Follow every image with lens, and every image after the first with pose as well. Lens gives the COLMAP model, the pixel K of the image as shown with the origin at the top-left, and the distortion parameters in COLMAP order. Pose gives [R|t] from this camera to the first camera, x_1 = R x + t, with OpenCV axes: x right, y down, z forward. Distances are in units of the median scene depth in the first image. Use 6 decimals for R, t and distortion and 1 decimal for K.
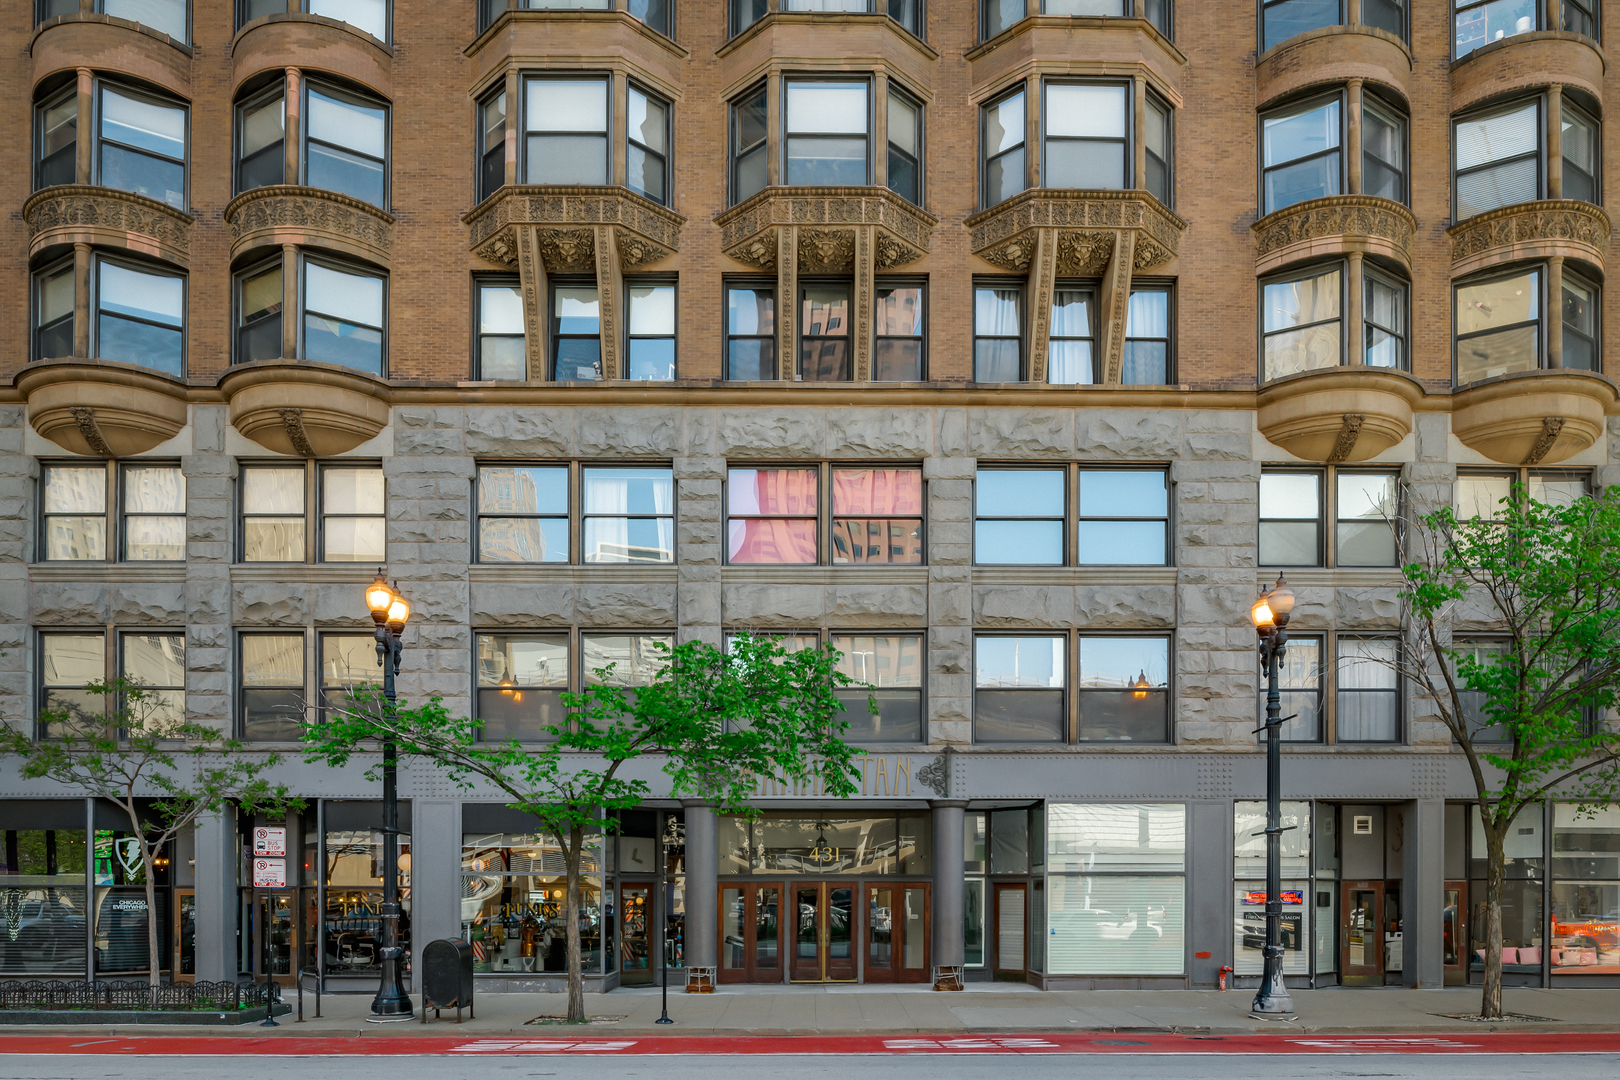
lens RADIAL K [[1213.8, 0, 809.7], [0, 1213.8, 877.2], [0, 0, 1]] dist [0.002212, -0.032356]
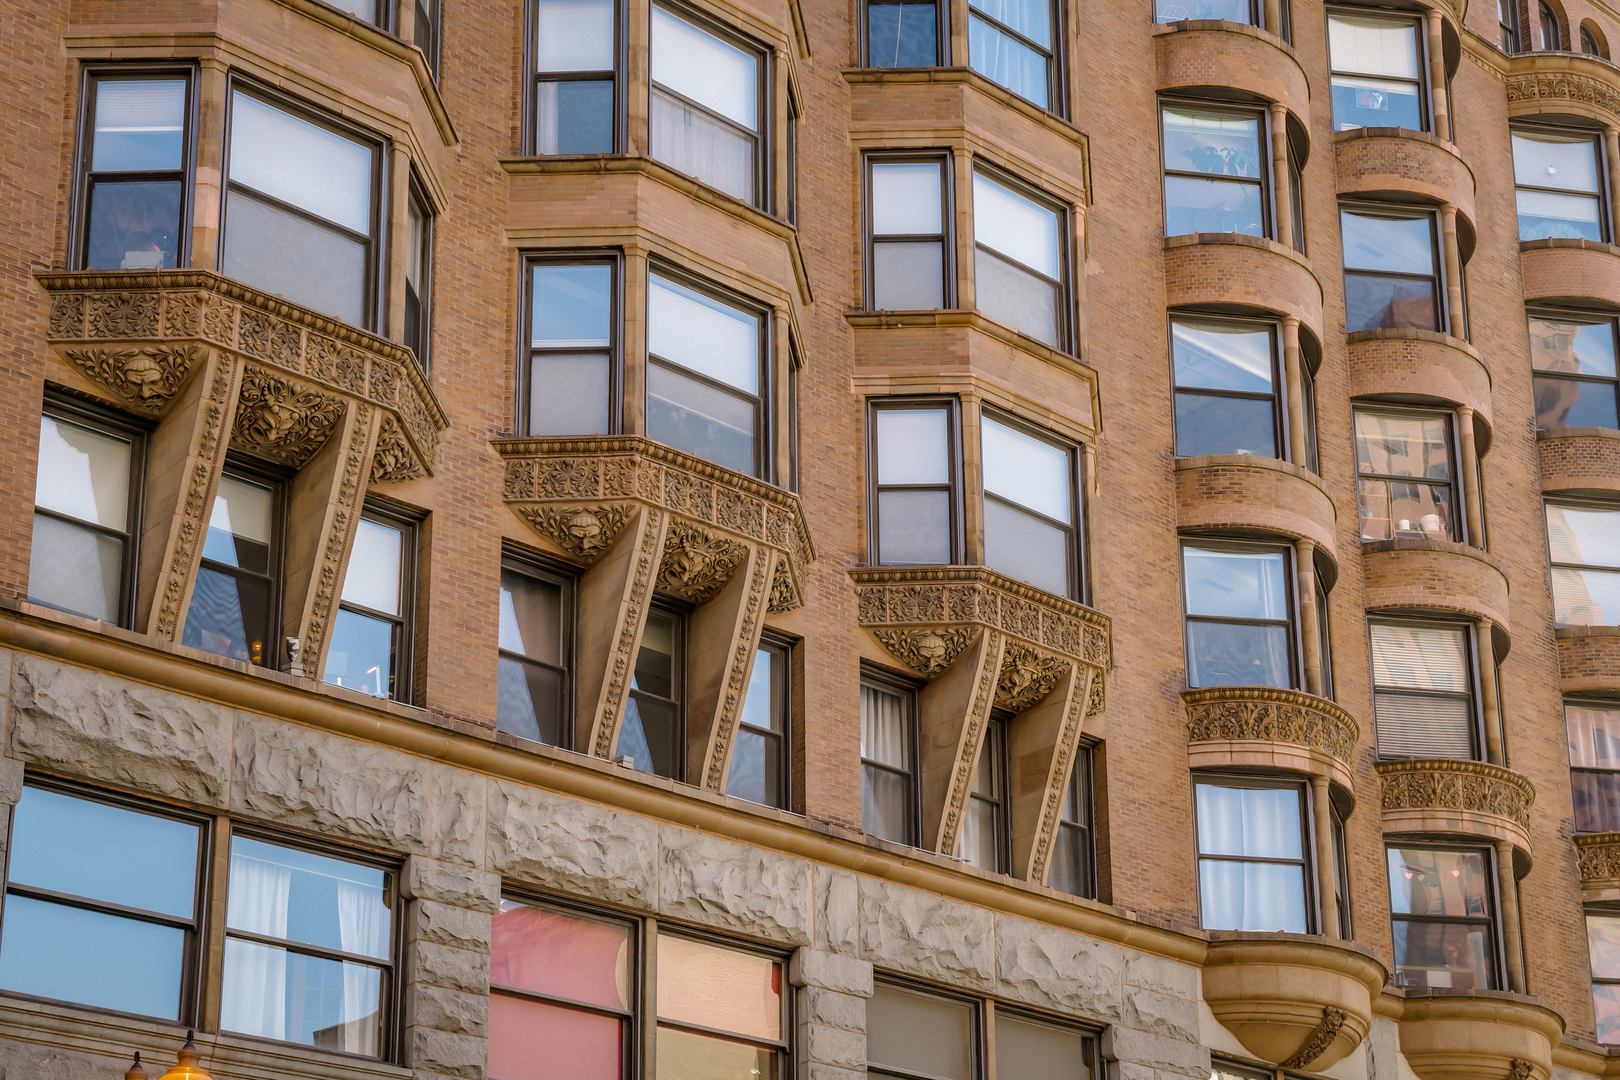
lens RADIAL K [[3223.6, 0, 810.0], [0, 3223.6, 540.0], [0, 0, 1]] dist [0.085962, 0.222447]
pose [[0.685865, 0.247616, 0.684307, -0.962308], [0.008259, 0.937622, -0.347557, 0.001031], [-0.727682, 0.244029, 0.641037, -0.016847]]
